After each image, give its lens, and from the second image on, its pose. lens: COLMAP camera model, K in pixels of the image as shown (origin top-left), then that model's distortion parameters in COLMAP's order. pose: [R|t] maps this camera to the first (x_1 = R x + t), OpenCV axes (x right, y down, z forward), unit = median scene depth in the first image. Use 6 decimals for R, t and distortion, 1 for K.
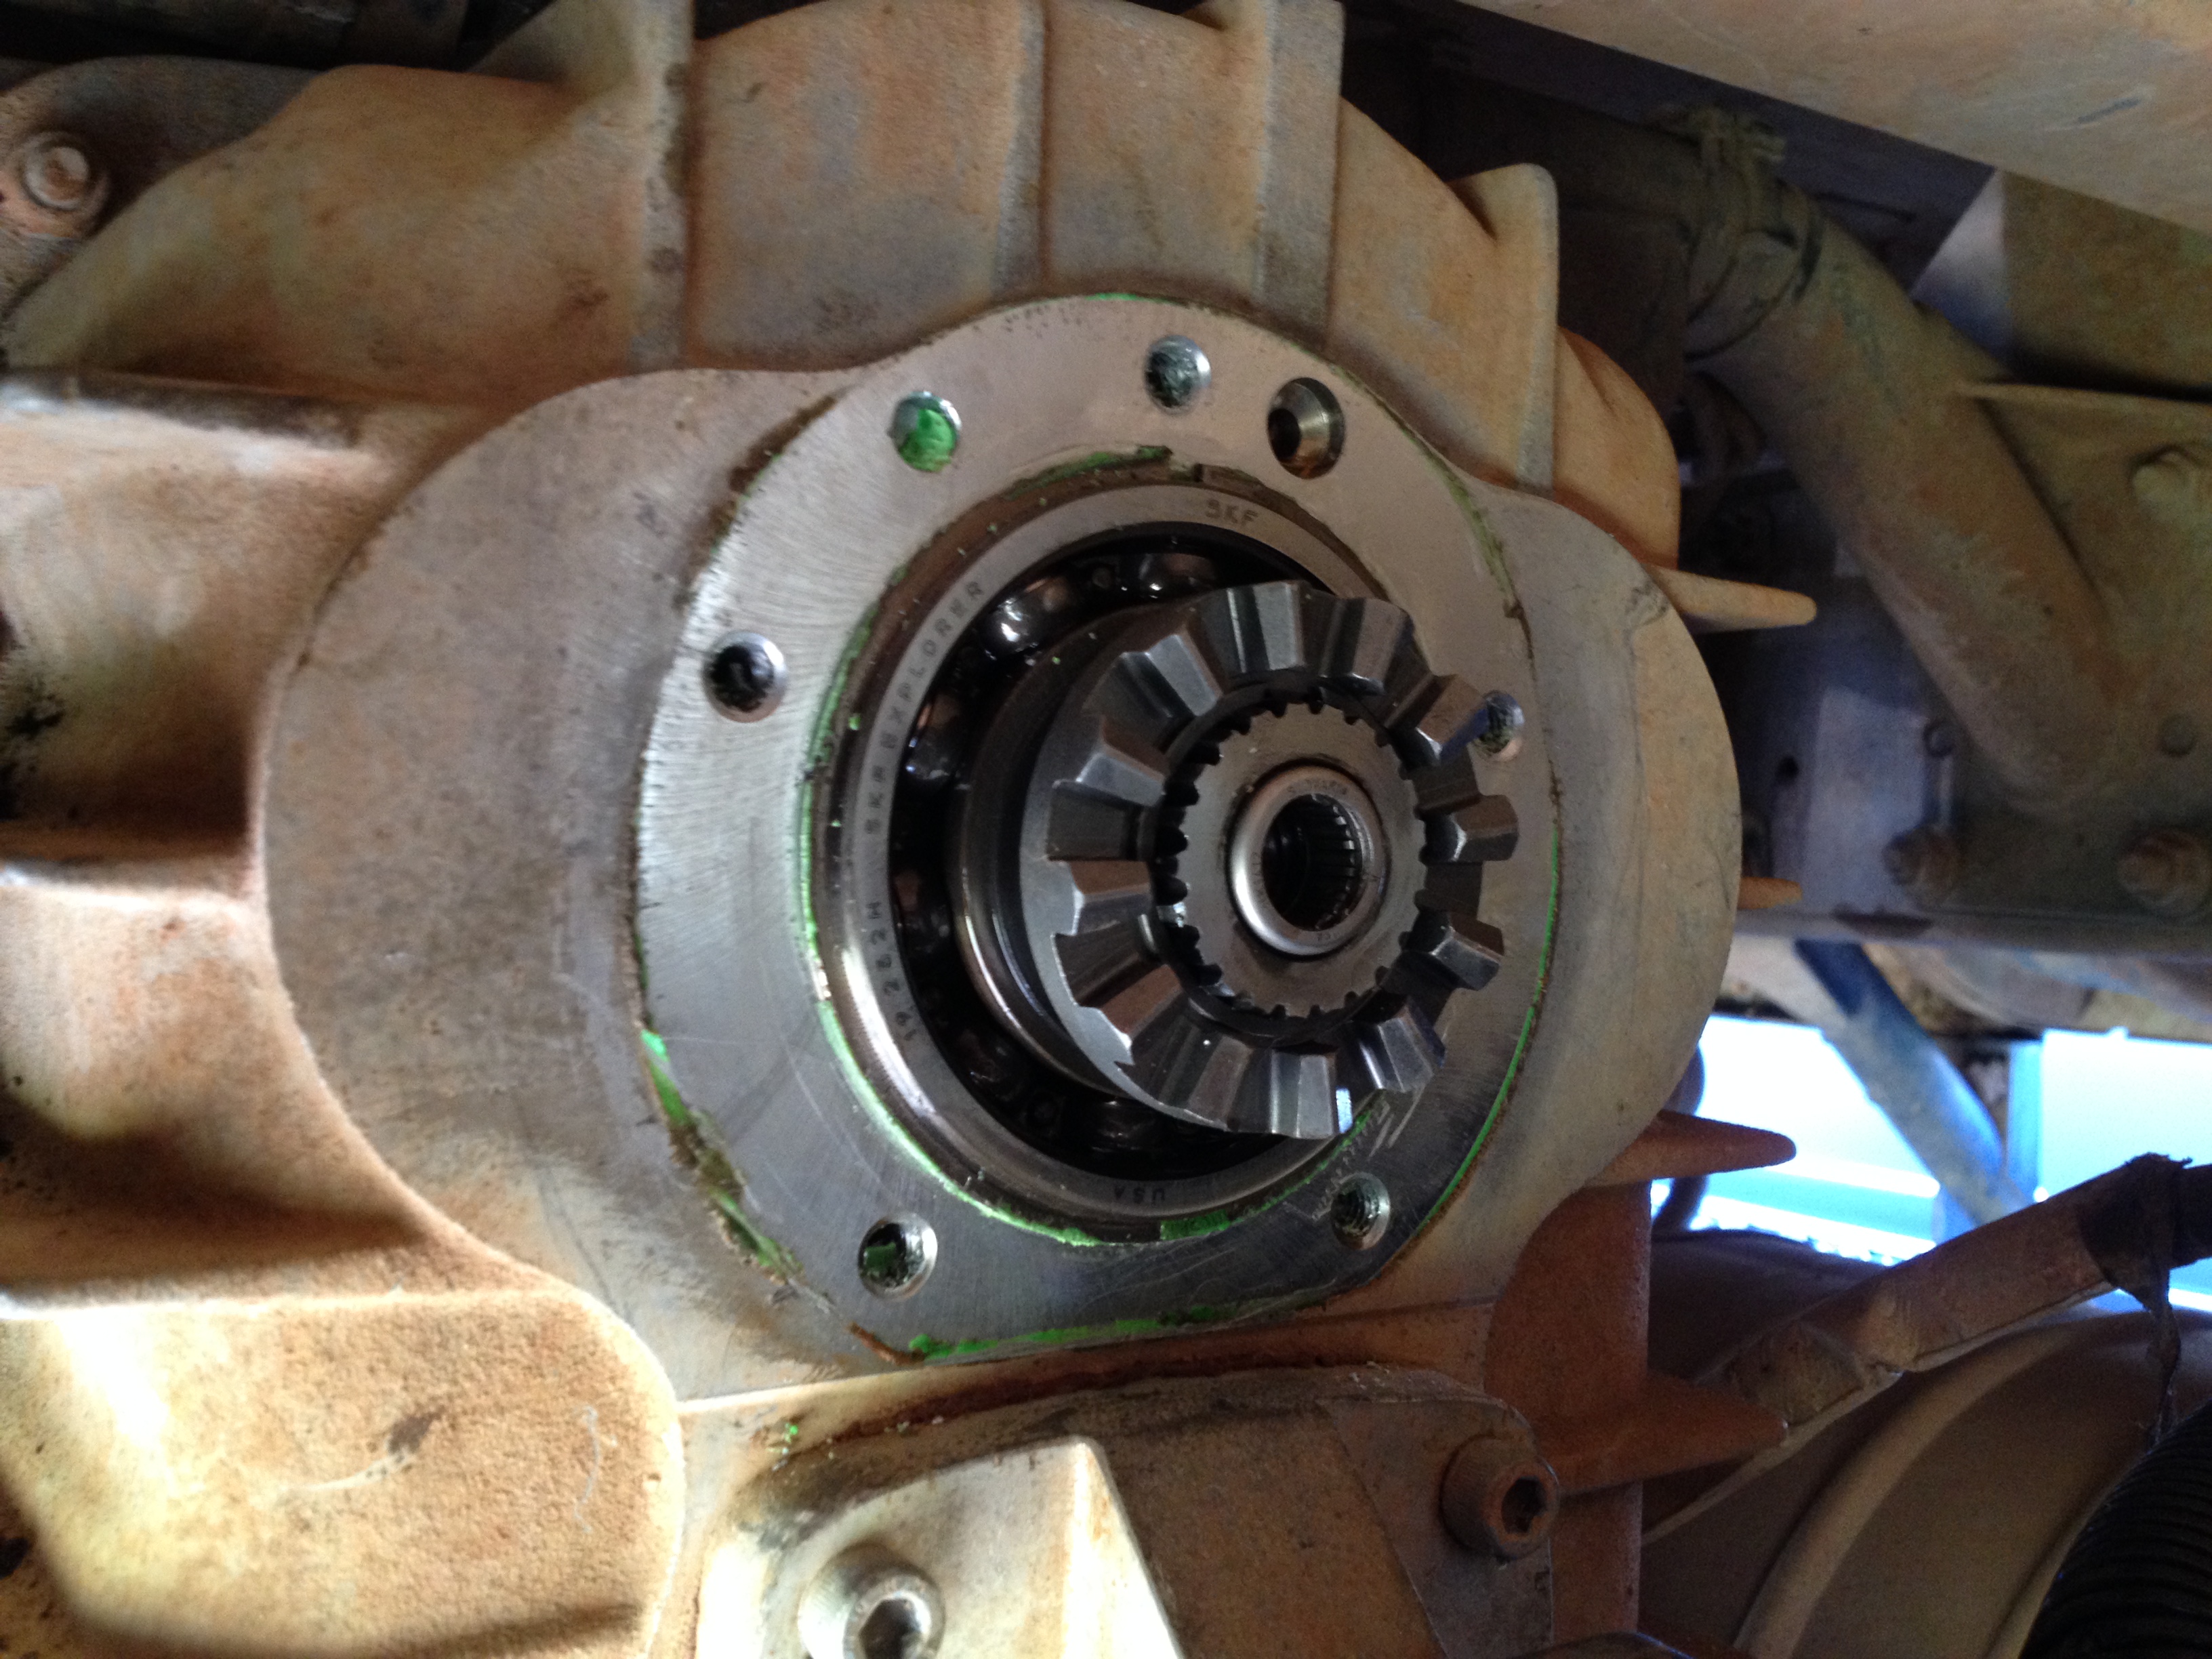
lens RADIAL K [[2230.6, 0, 1118.0], [0, 2230.6, 858.7], [0, 0, 1]] dist [0.190029, -0.500212]
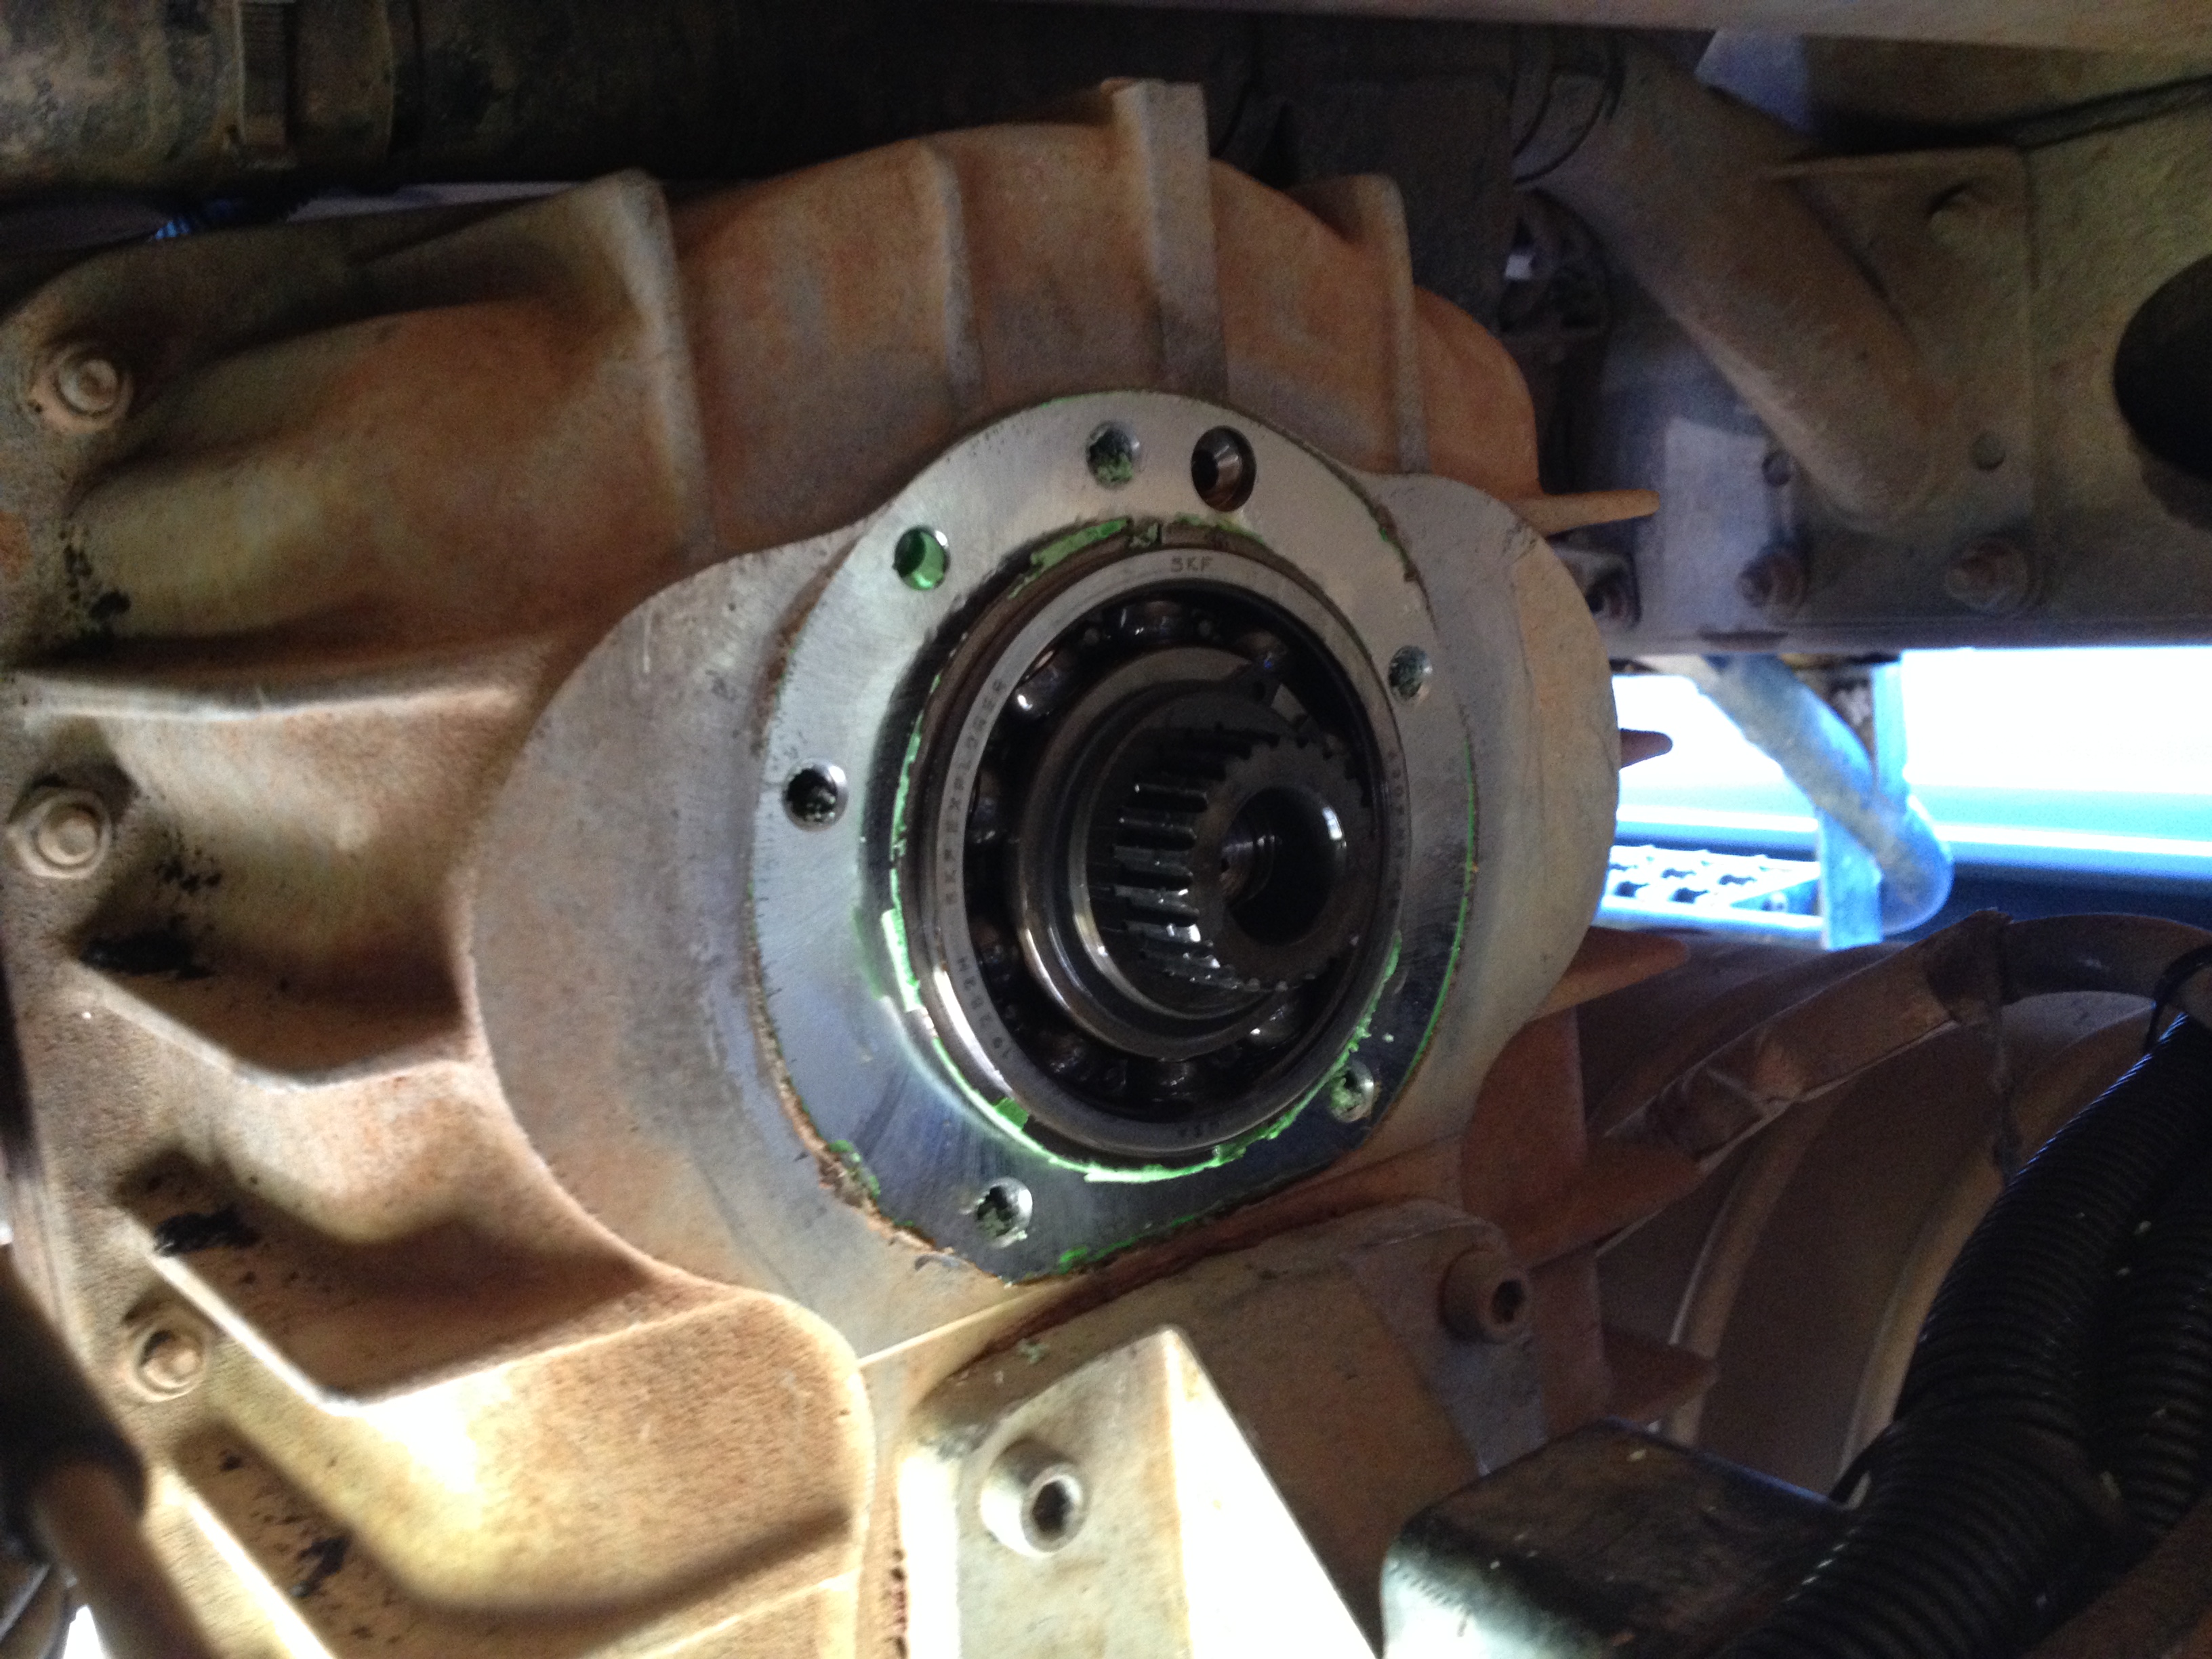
lens RADIAL K [[2251.5, 0, 1115.9], [0, 2251.5, 864.1], [0, 0, 1]] dist [0.212207, -0.425860]
pose [[0.987635, -0.152064, 0.038135, -0.056468], [0.143905, 0.975853, 0.164325, -0.223347], [-0.062202, -0.156806, 0.985669, -0.234379]]
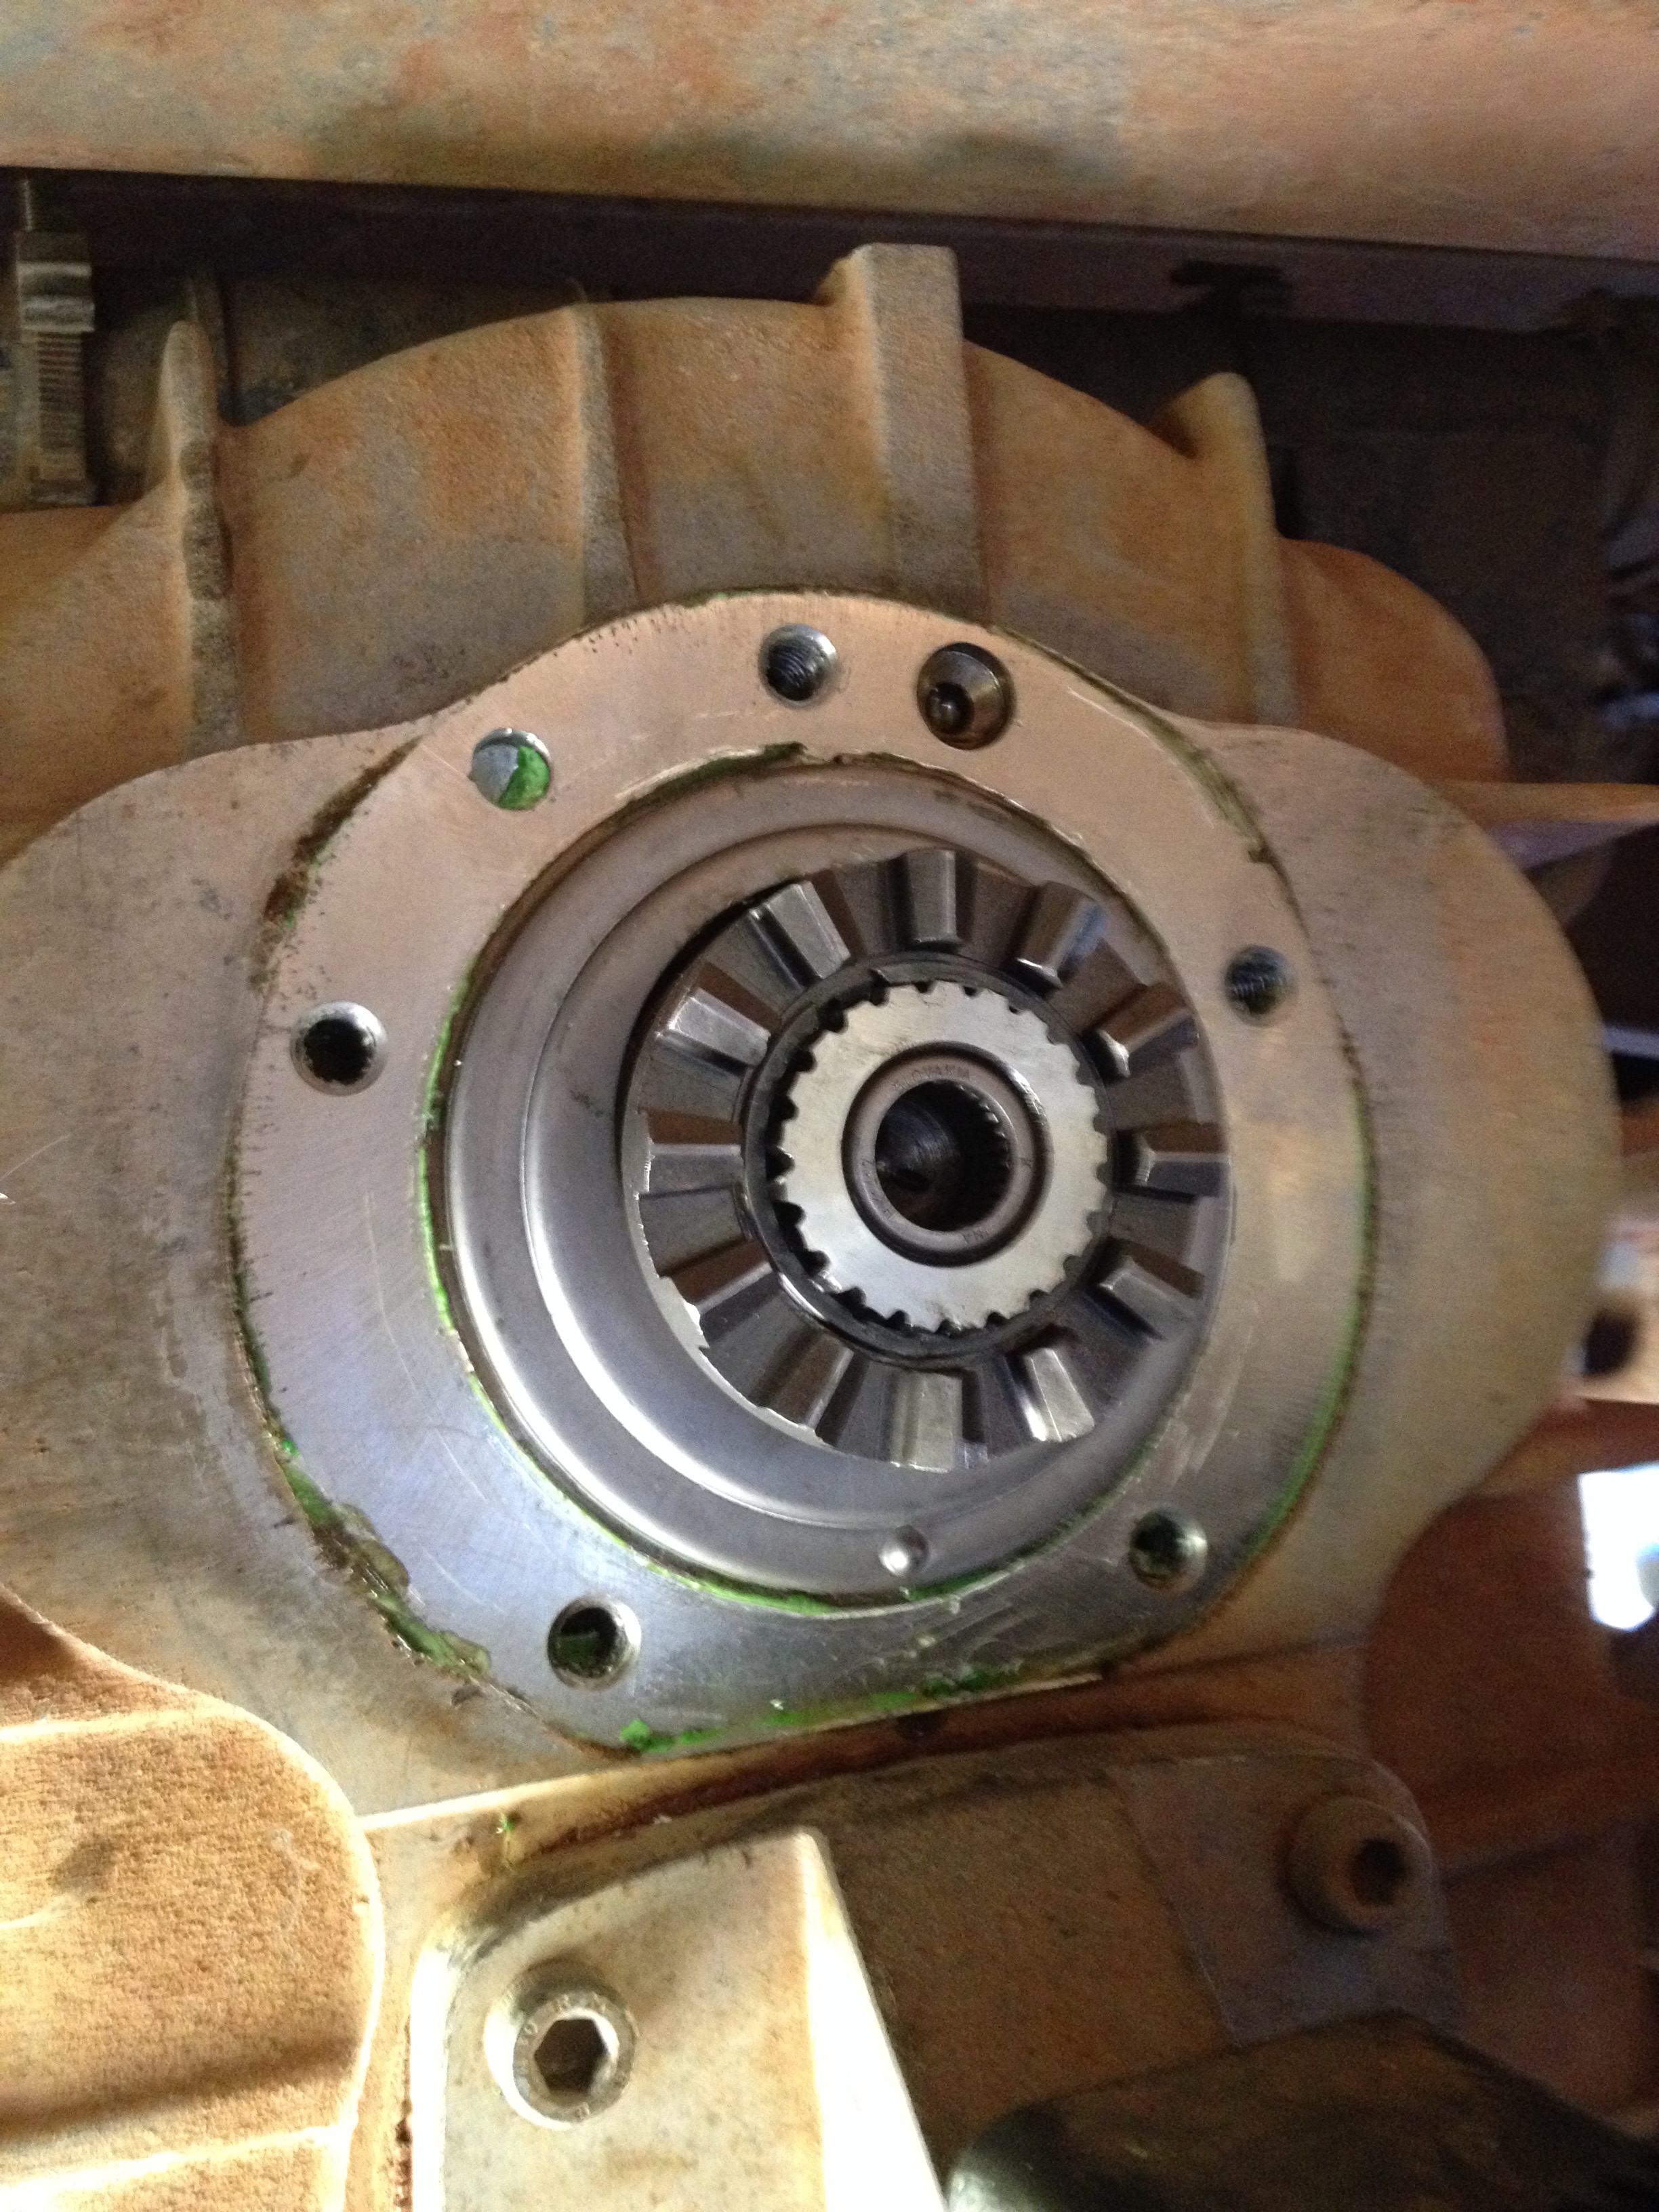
lens RADIAL K [[2230.6, 0, 829.2], [0, 2230.6, 1133.5], [0, 0, 1]] dist [0.190029, -0.500212]
pose [[0.957112, -0.145910, -0.250292, 0.271433], [0.129246, 0.988228, -0.081862, 0.061188], [0.259290, 0.046002, 0.964703, 0.124693]]
